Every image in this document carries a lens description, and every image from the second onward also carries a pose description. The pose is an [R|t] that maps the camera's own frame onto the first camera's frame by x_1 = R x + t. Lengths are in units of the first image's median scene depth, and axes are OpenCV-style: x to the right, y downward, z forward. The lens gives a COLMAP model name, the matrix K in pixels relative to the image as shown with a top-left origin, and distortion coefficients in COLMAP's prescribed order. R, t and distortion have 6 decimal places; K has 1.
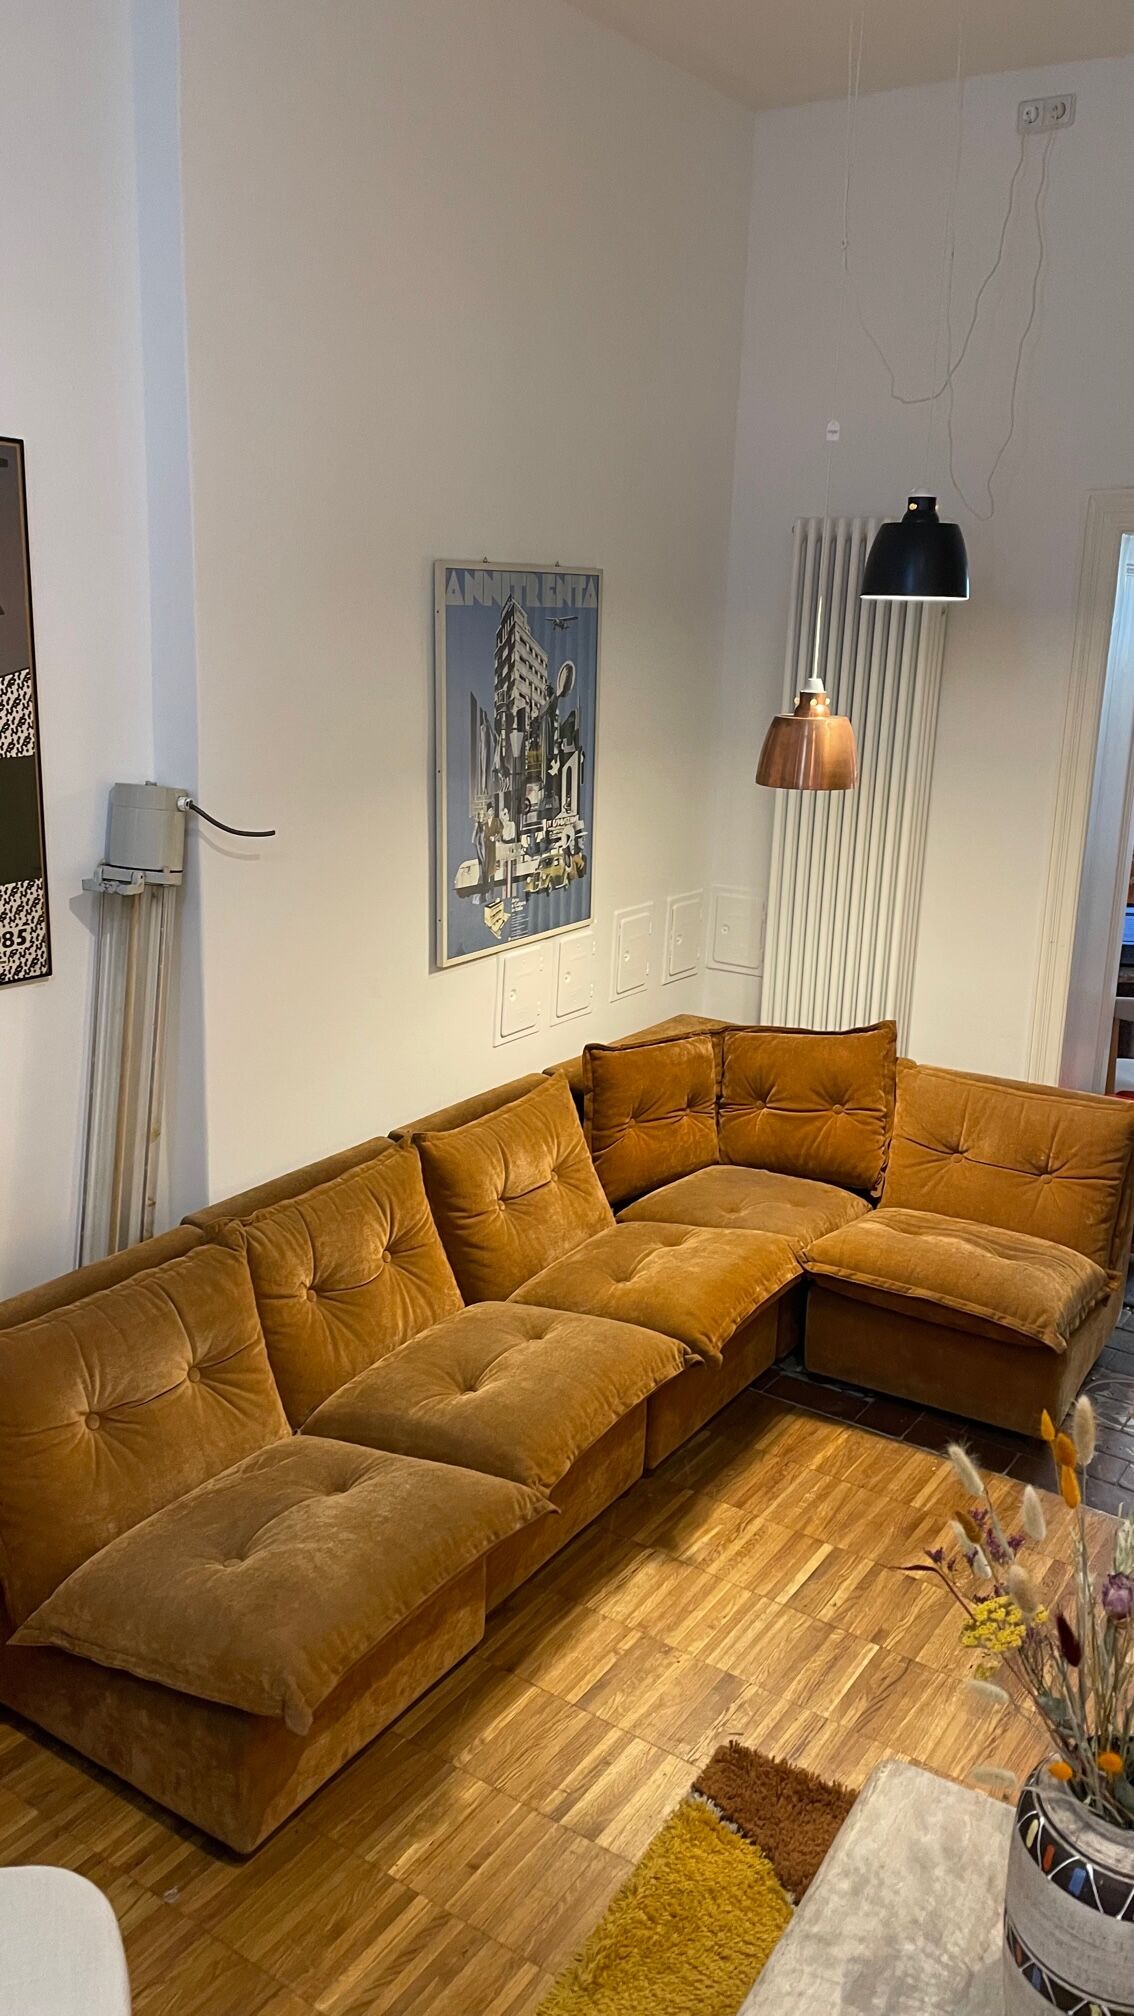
lens RADIAL K [[1504.8, 0, 577.6], [0, 1504.8, 1004.4], [0, 0, 1]] dist [0.087560, -0.121371]
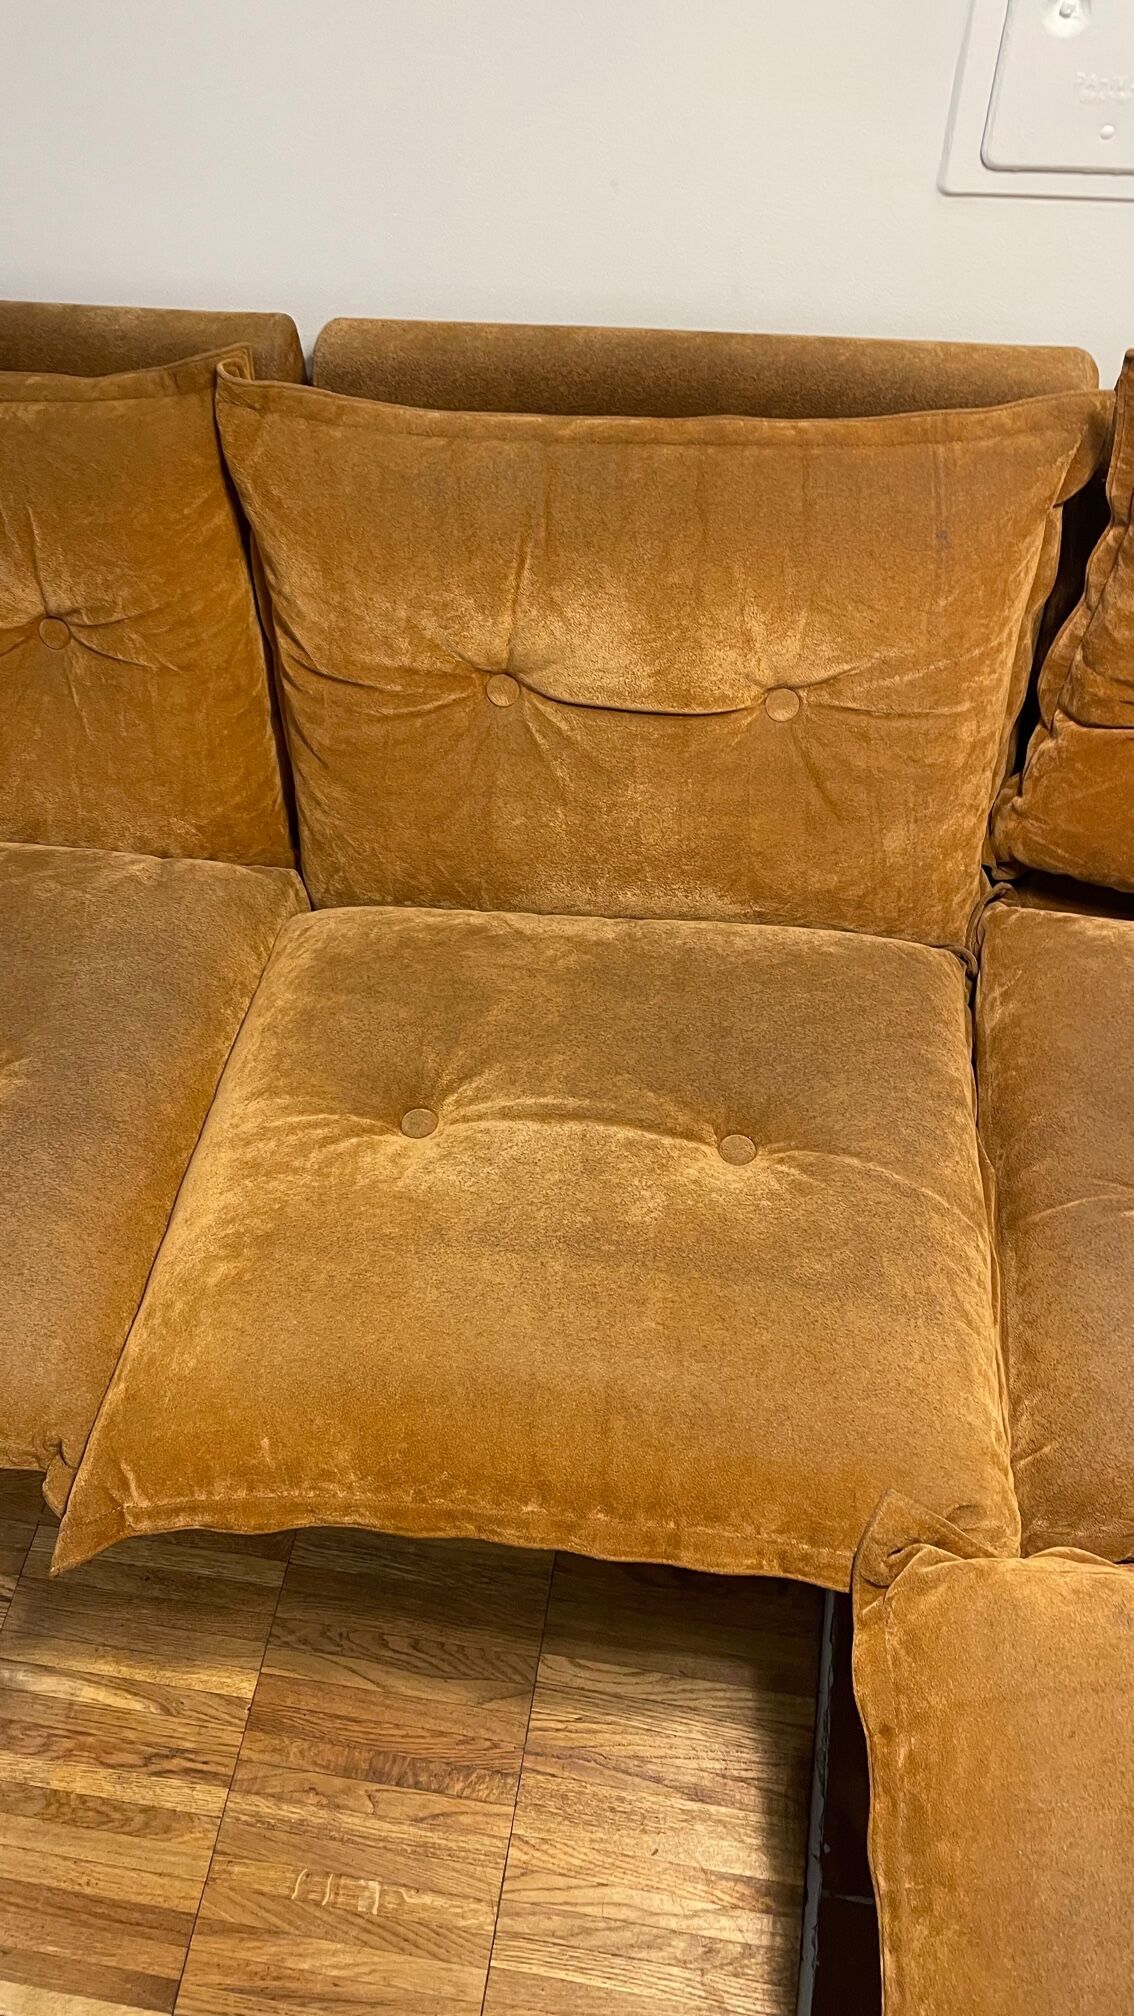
lens RADIAL K [[1504.8, 0, 577.6], [0, 1504.8, 1004.4], [0, 0, 1]] dist [0.087560, -0.121371]
pose [[0.428149, 0.726597, -0.537351, 0.240381], [-0.176152, 0.650301, 0.738972, -0.096109], [0.886374, -0.221734, 0.406417, 1.063638]]
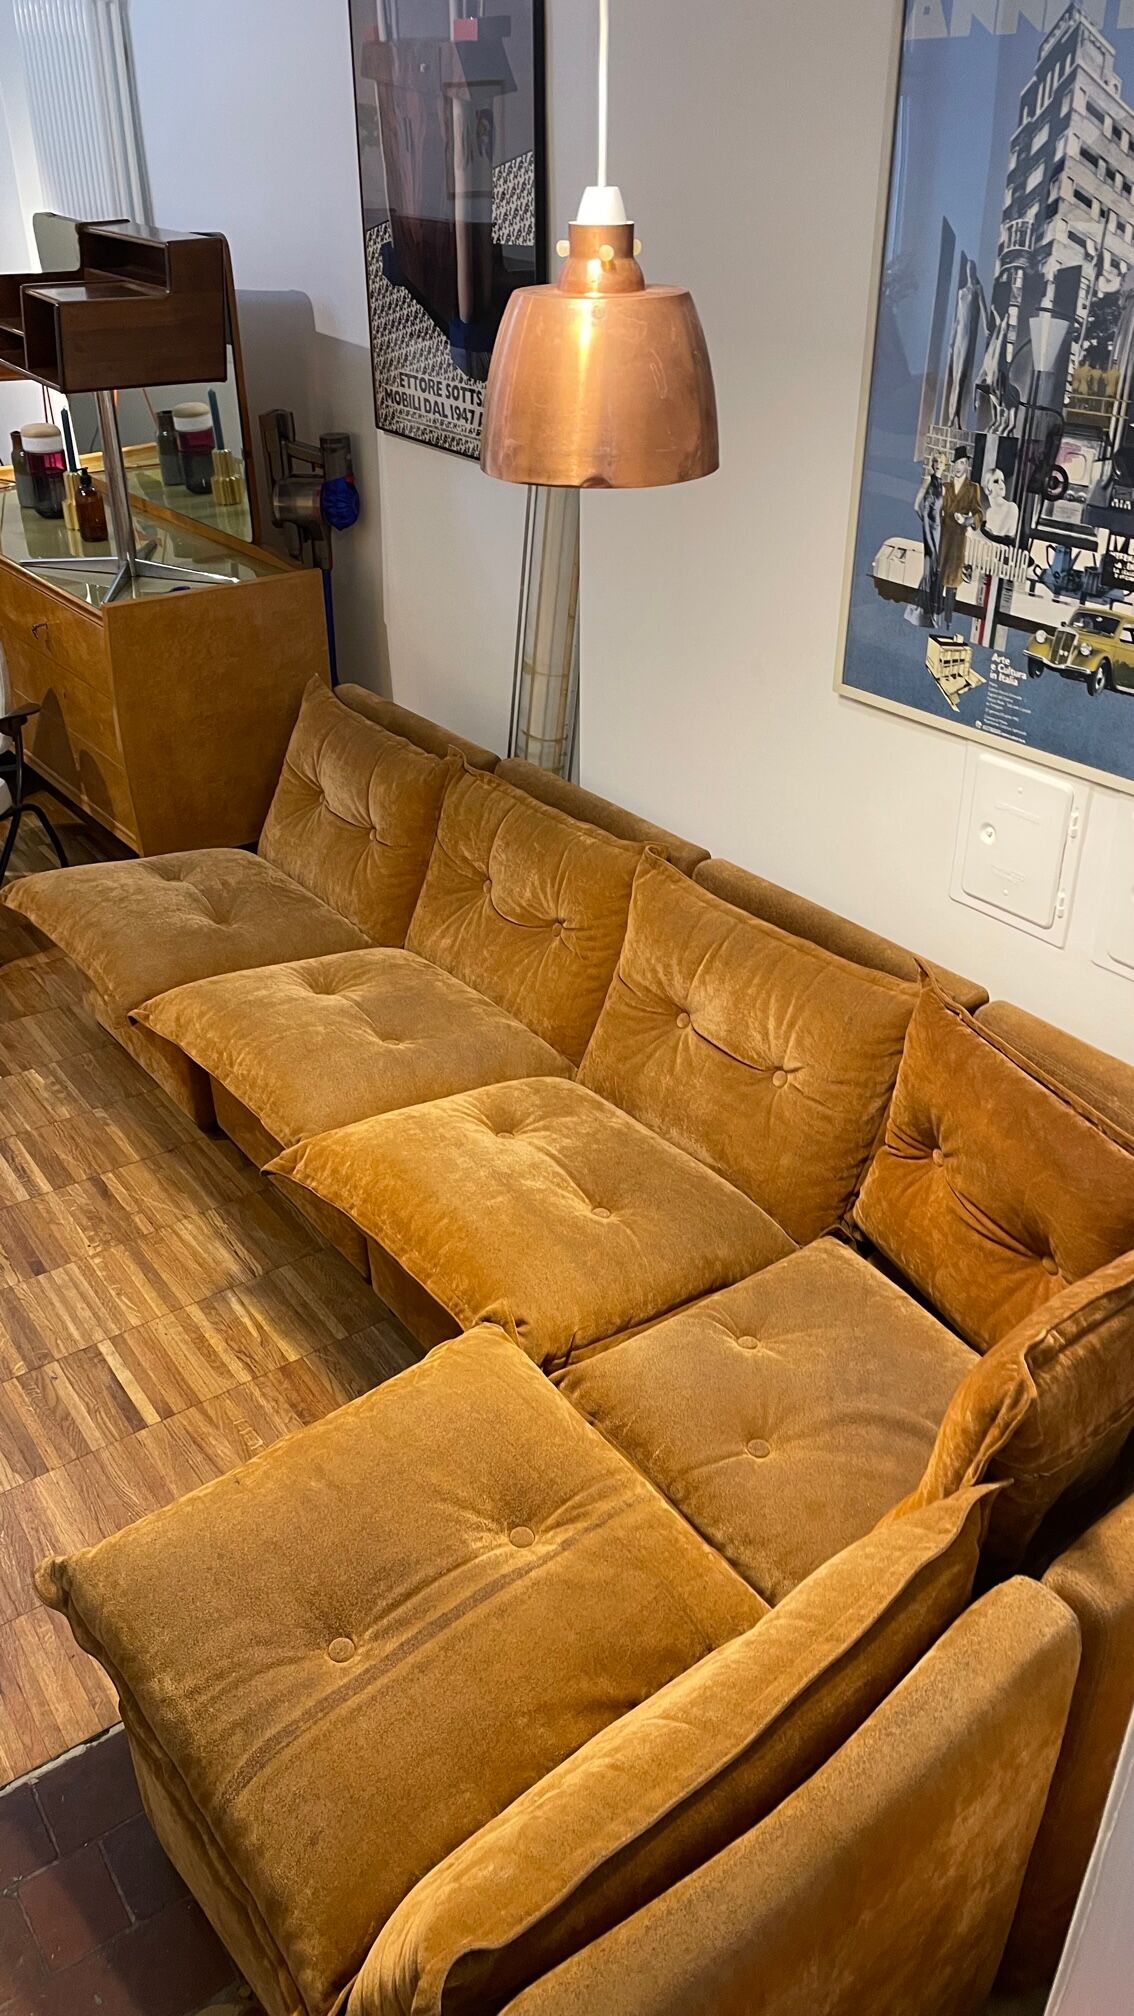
lens RADIAL K [[1504.8, 0, 577.6], [0, 1504.8, 1004.4], [0, 0, 1]] dist [0.087560, -0.121371]
pose [[-0.341025, 0.441030, -0.830177, 0.677552], [-0.251347, 0.808186, 0.532597, -0.290652], [0.905829, 0.390291, -0.164760, 1.323449]]
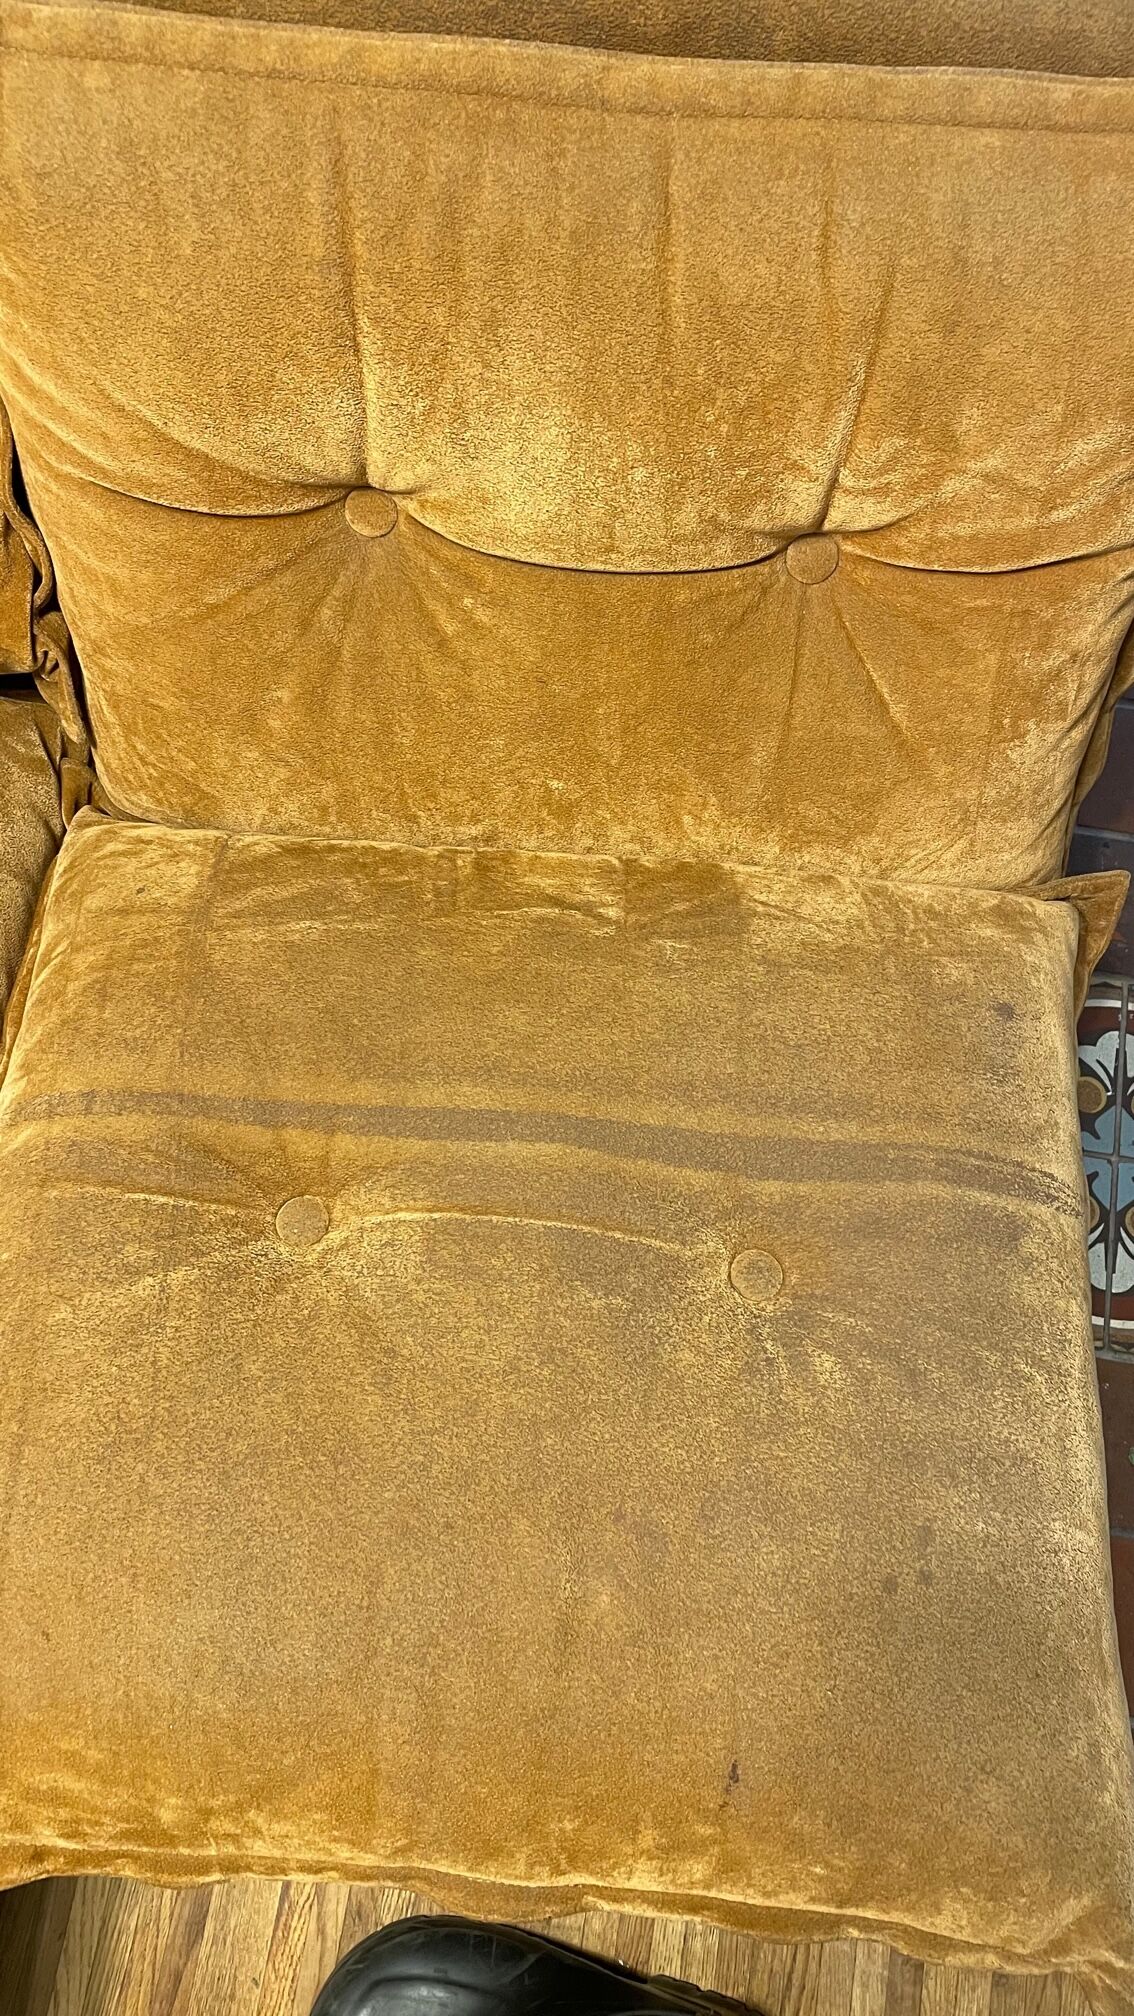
lens RADIAL K [[1504.8, 0, 577.6], [0, 1504.8, 1004.4], [0, 0, 1]] dist [0.087560, -0.121371]
pose [[0.905161, -0.413206, 0.099722, 0.320654], [0.140664, 0.512562, 0.847050, -0.033087], [-0.401120, -0.752689, 0.522074, 1.162847]]
